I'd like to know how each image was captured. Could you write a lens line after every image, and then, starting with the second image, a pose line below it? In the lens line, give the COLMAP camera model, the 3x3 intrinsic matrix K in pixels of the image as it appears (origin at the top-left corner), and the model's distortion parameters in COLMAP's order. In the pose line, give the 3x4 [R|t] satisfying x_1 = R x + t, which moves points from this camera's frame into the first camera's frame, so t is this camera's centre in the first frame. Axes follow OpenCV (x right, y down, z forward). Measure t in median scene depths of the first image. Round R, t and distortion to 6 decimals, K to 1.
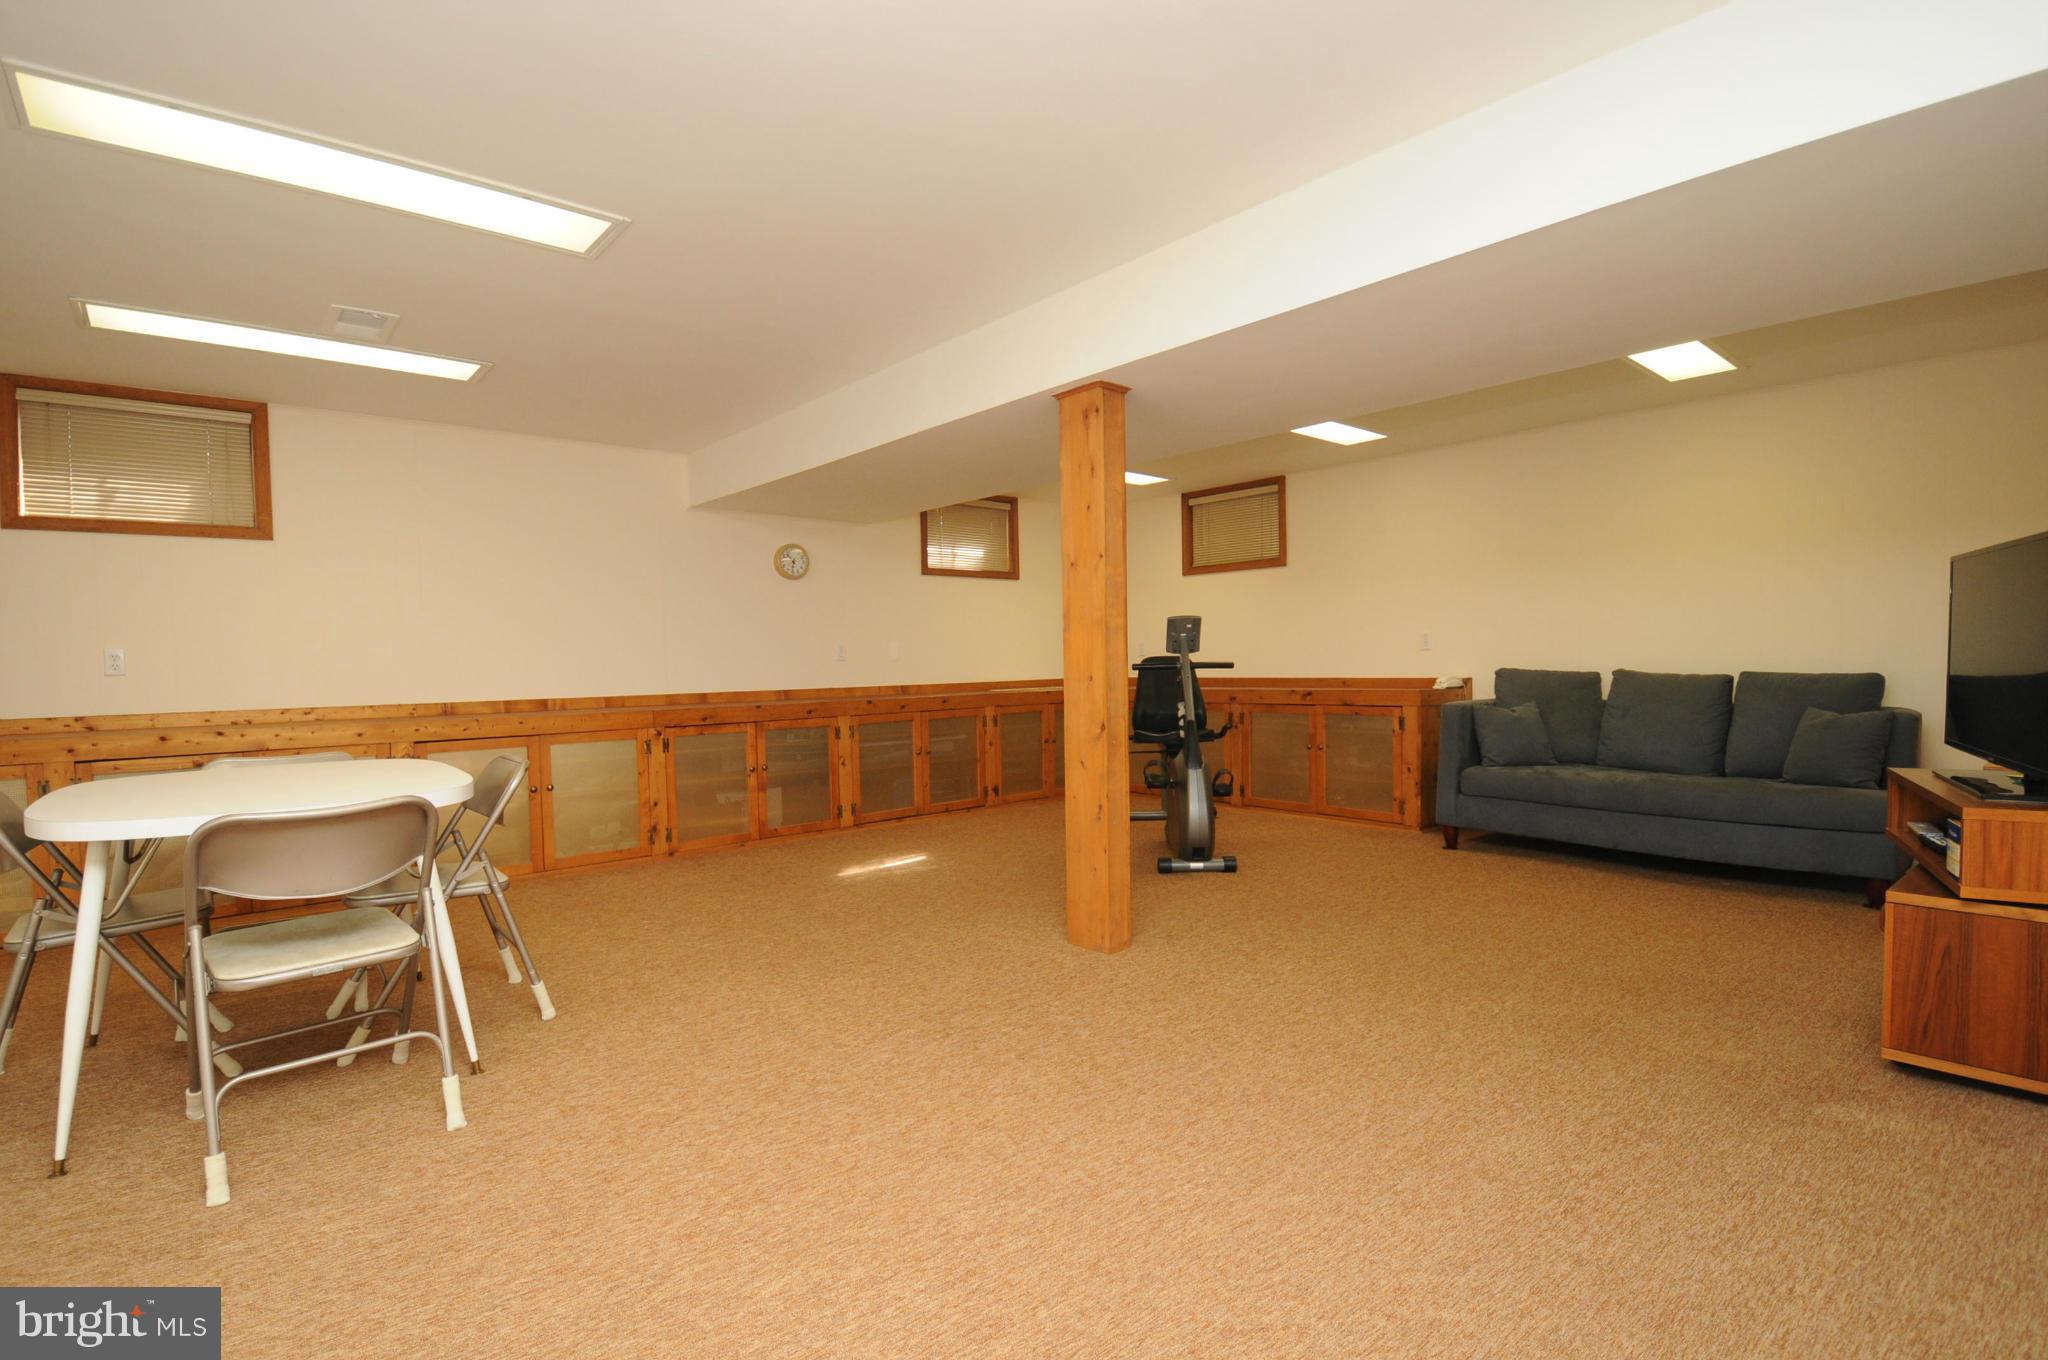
lens RADIAL K [[927.3, 0, 1024.0], [0, 927.3, 680.0], [0, 0, 1]] dist [0.001477, -0.000011]
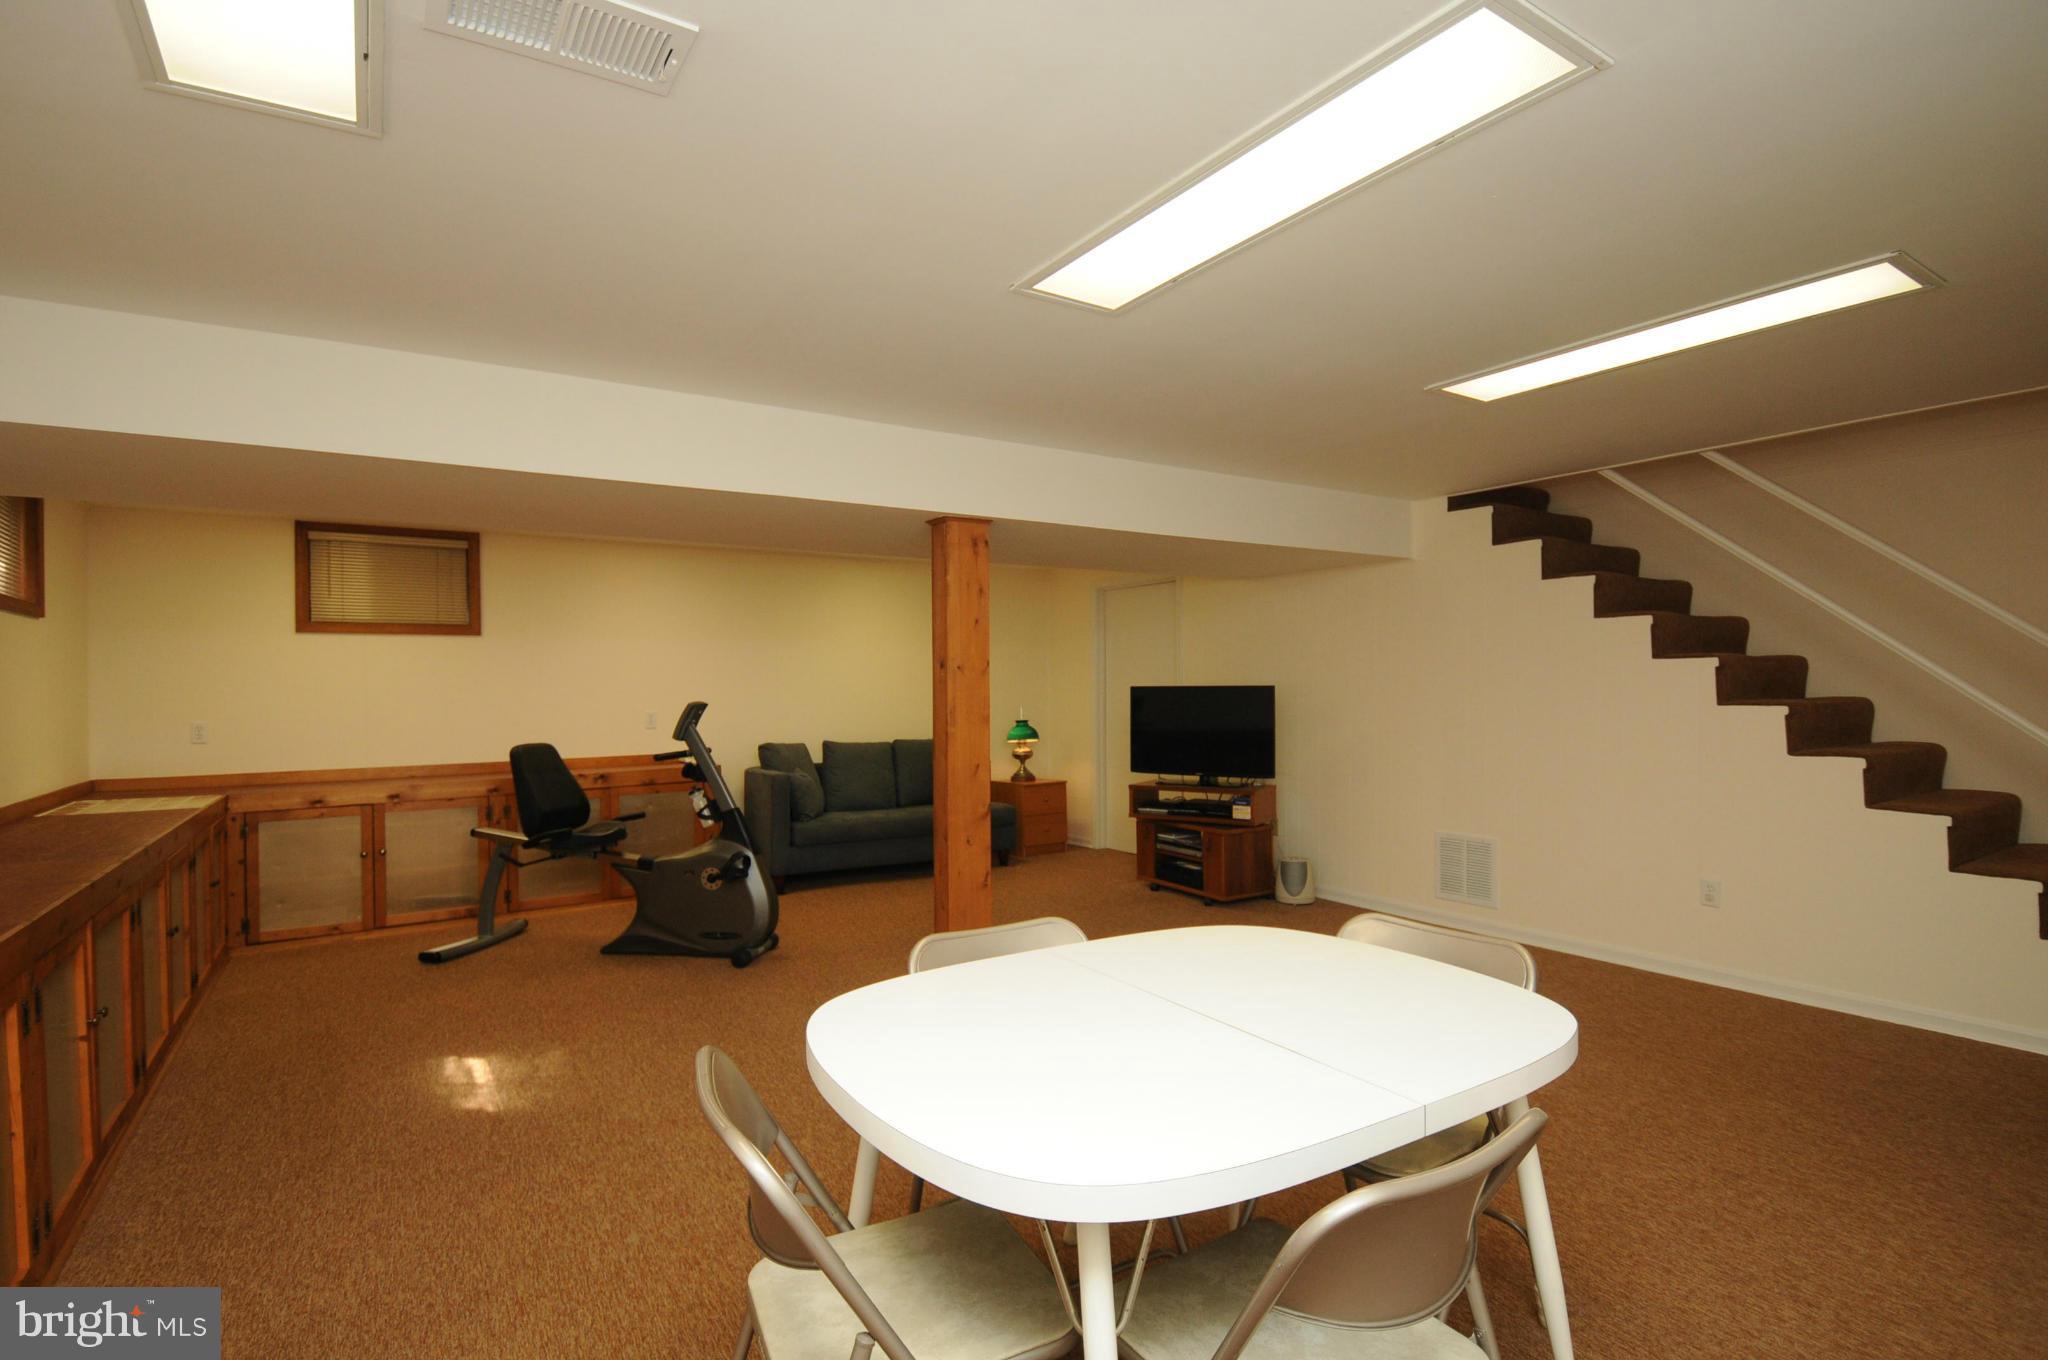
lens RADIAL K [[981.2, 0, 1024.0], [0, 981.2, 680.0], [0, 0, 1]] dist [0.009565, -0.019850]
pose [[0.126818, 0.025891, 0.991588, -0.791441], [0.036470, 0.998862, -0.030746, -0.046637], [-0.991255, 0.040062, 0.125729, 0.530711]]
